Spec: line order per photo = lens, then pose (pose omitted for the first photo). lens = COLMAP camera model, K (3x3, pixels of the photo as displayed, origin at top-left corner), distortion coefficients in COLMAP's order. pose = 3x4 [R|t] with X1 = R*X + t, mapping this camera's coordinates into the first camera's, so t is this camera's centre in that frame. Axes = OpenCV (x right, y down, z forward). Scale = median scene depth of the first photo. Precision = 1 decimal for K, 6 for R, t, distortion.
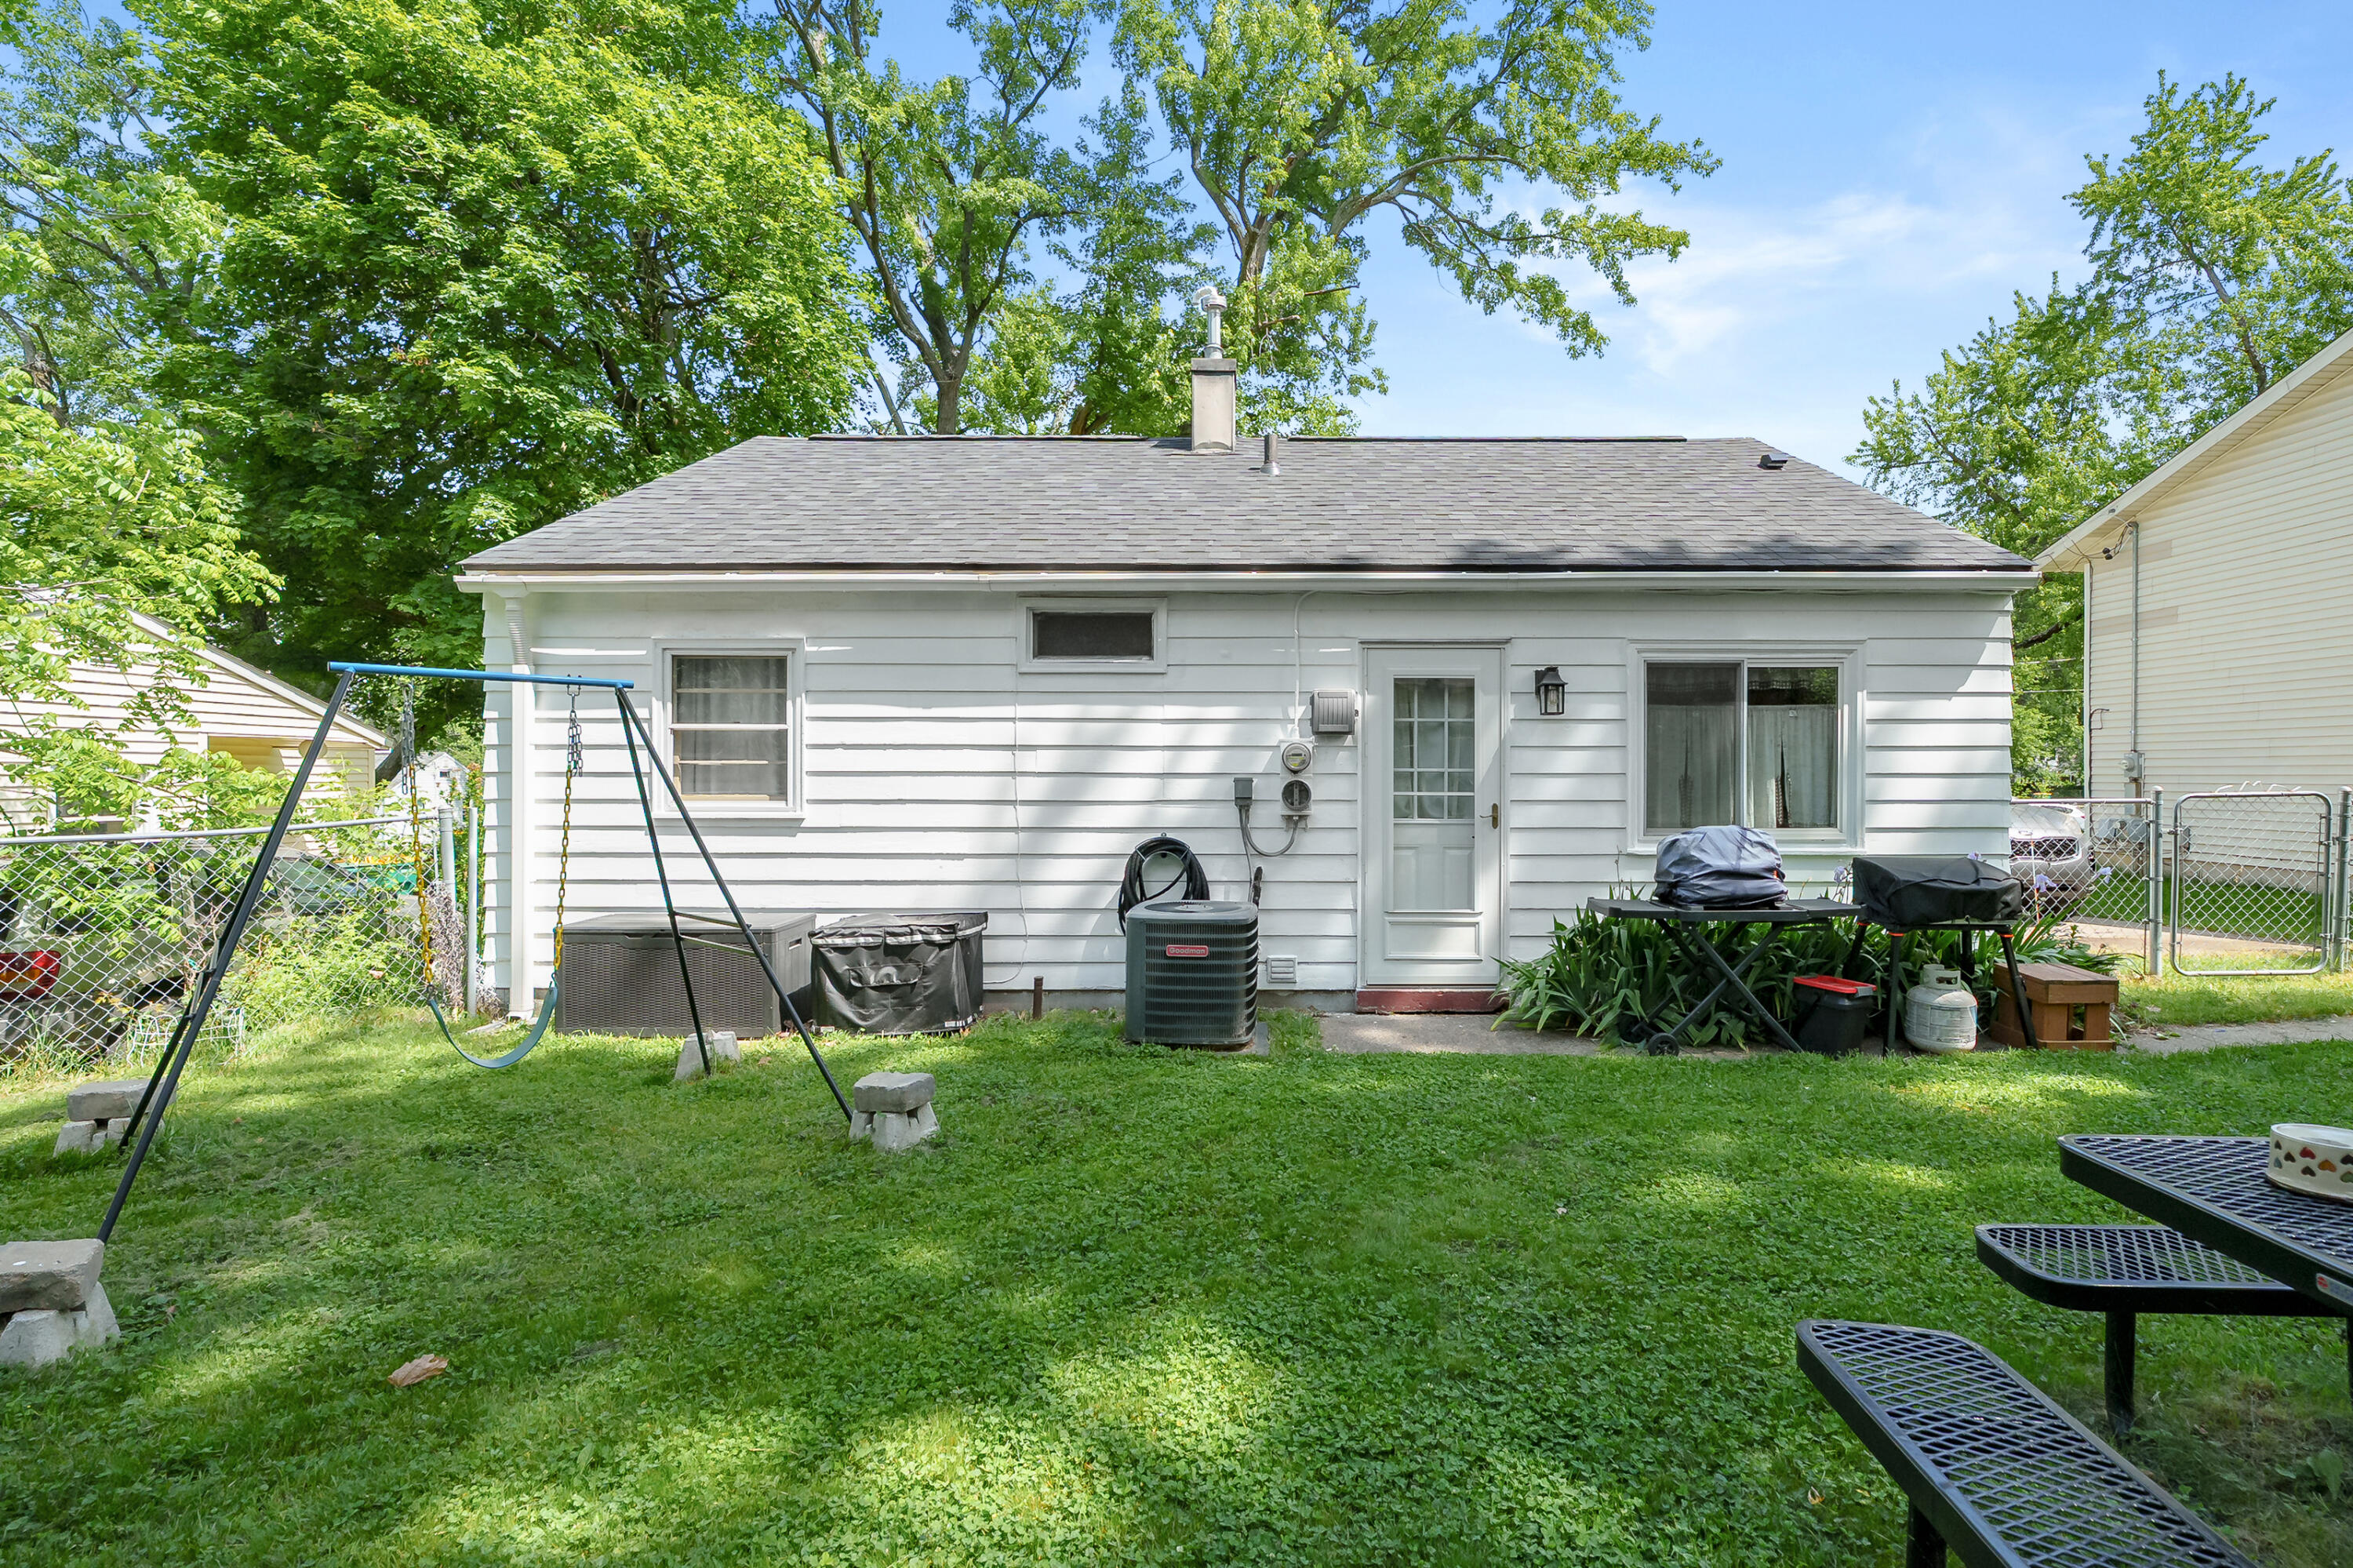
lens RADIAL K [[1059.1, 0, 1245.1], [0, 1059.1, 786.5], [0, 0, 1]] dist [-0.004484, 0.001503]
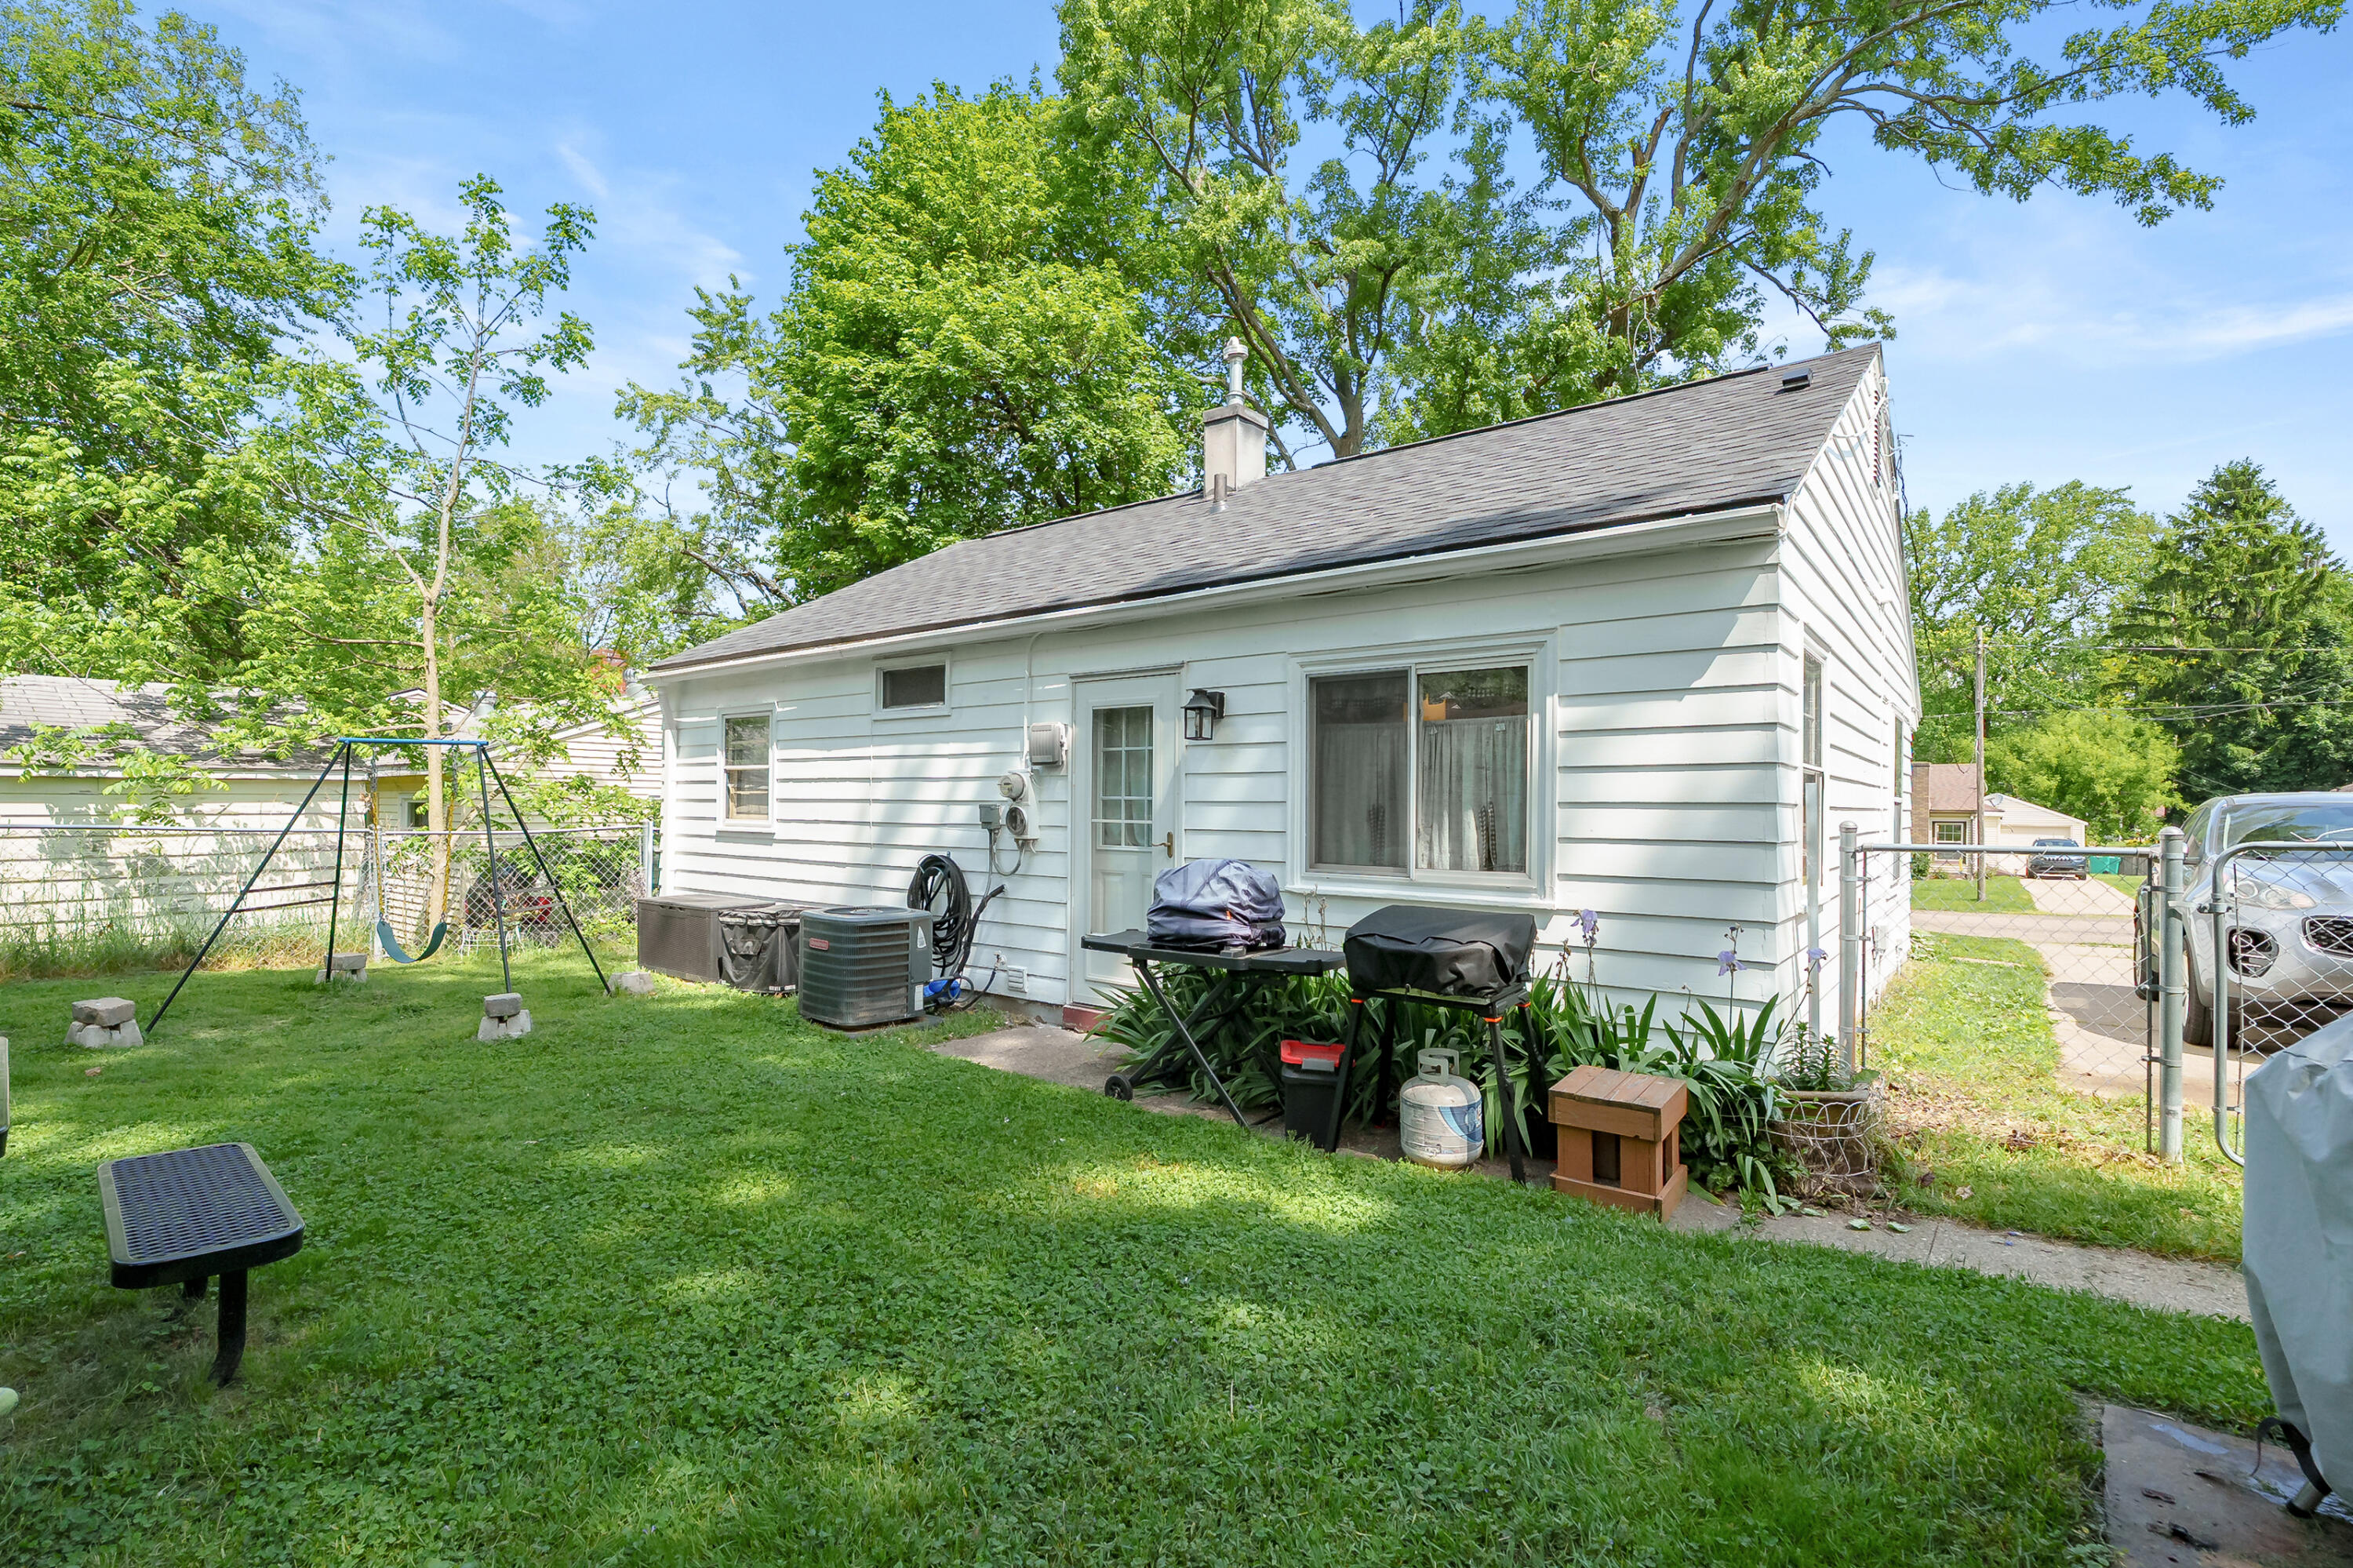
lens RADIAL K [[1059.1, 0, 1214.5], [0, 1059.1, 800.8], [0, 0, 1]] dist [-0.004484, 0.001503]
pose [[0.793856, 0.001821, -0.608103, 0.861588], [-0.014920, 0.999753, -0.016484, 0.002754], [0.607923, 0.022158, 0.793687, 0.247882]]
